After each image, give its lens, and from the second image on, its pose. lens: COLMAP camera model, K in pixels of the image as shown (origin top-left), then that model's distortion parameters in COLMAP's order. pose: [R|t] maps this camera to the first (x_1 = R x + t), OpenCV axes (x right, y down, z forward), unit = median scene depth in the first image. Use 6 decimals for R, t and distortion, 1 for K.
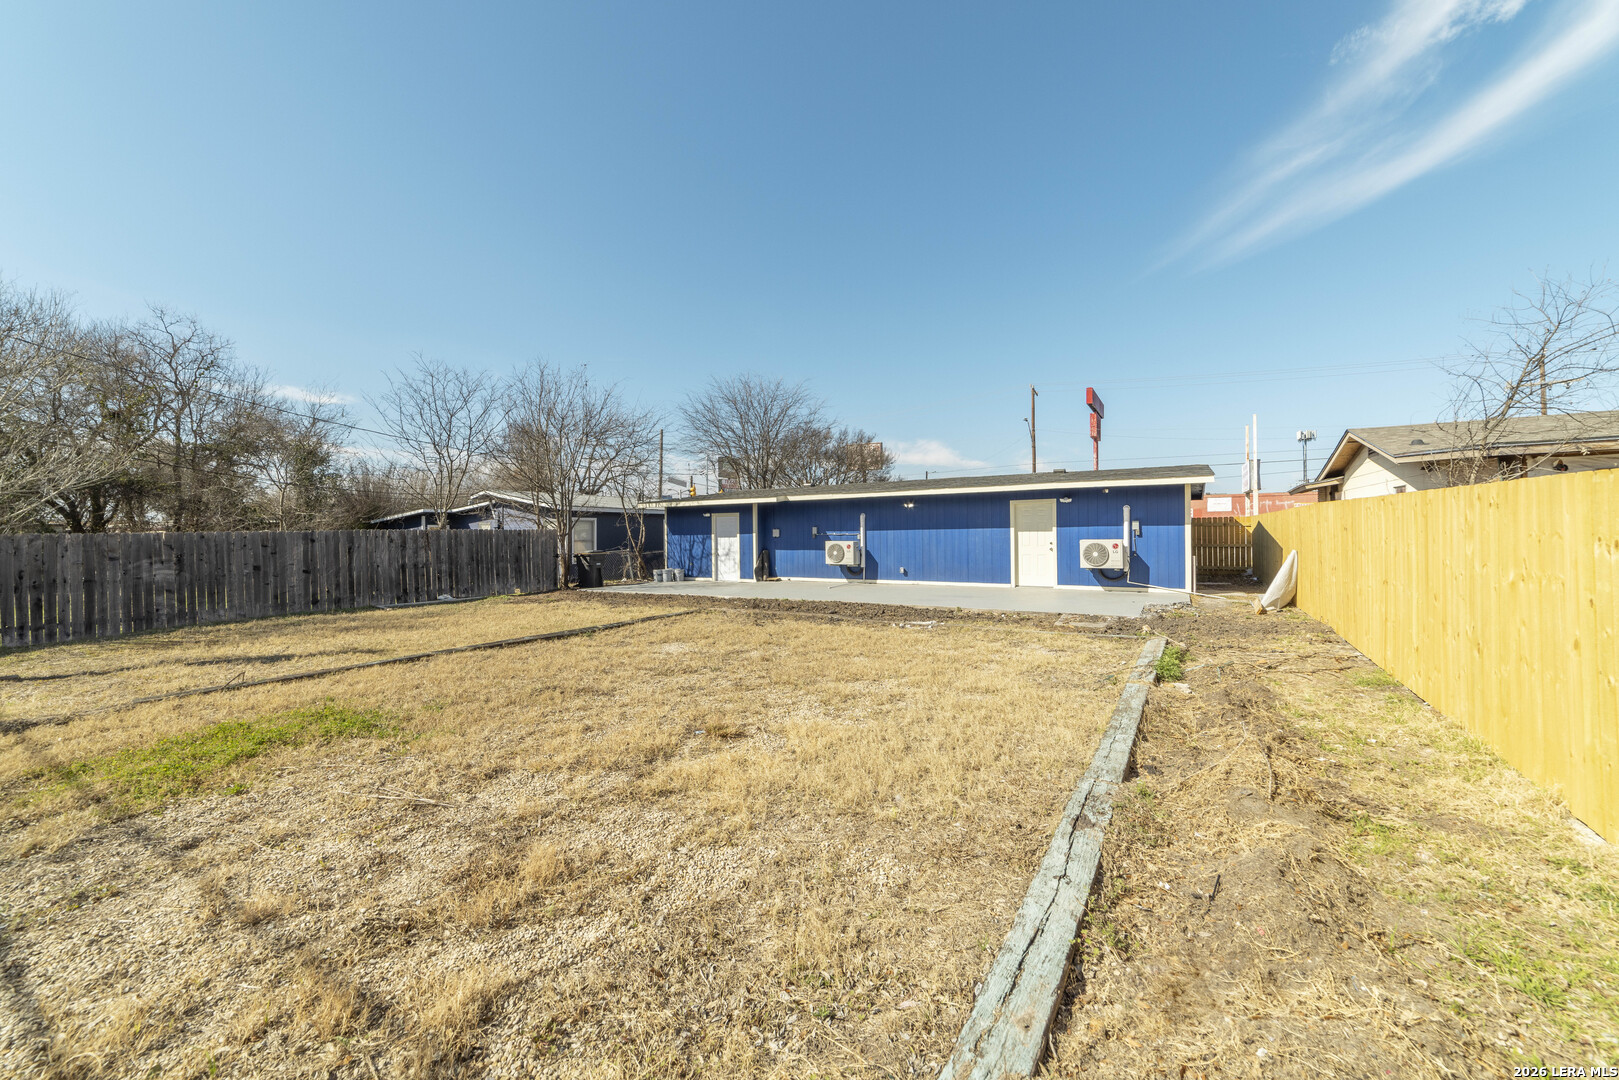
lens RADIAL K [[653.1, 0, 808.6], [0, 653.1, 535.5], [0, 0, 1]] dist [-0.012211, 0.003673]
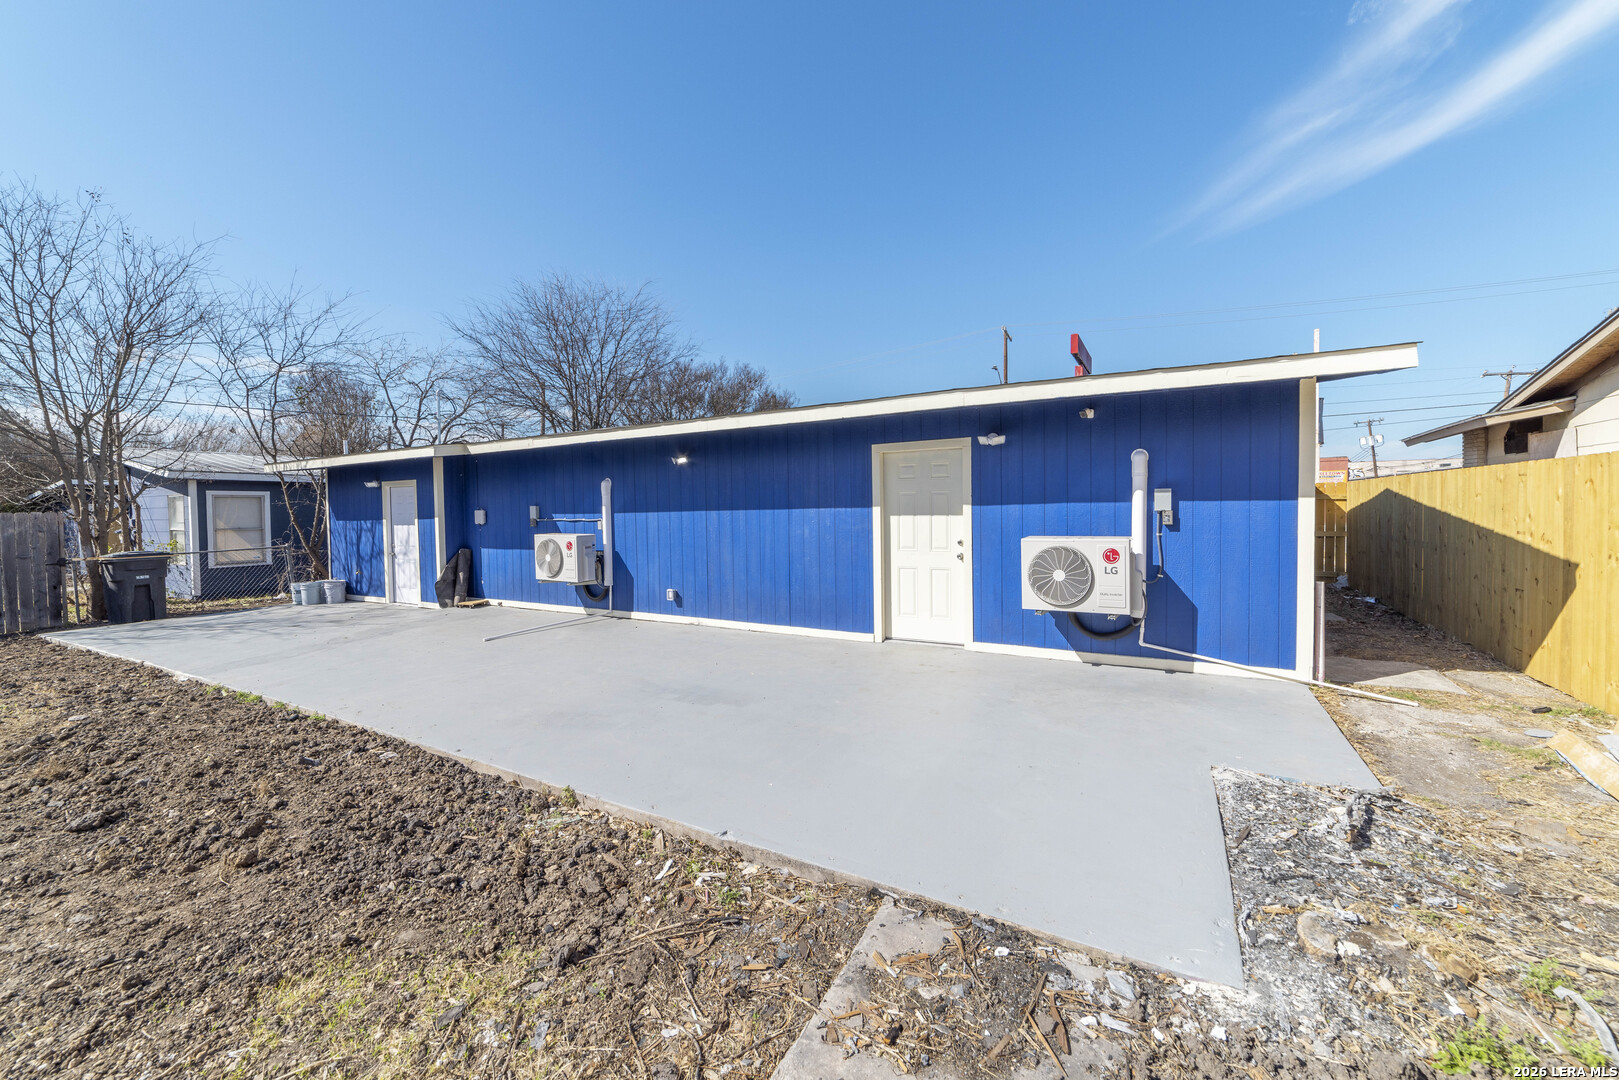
lens RADIAL K [[653.1, 0, 807.8], [0, 653.1, 548.3], [0, 0, 1]] dist [-0.012211, 0.003673]
pose [[0.999996, -0.001496, 0.002322, 0.255727], [0.001373, 0.998633, 0.052254, -0.006767], [-0.002397, -0.052251, 0.998631, 0.542109]]
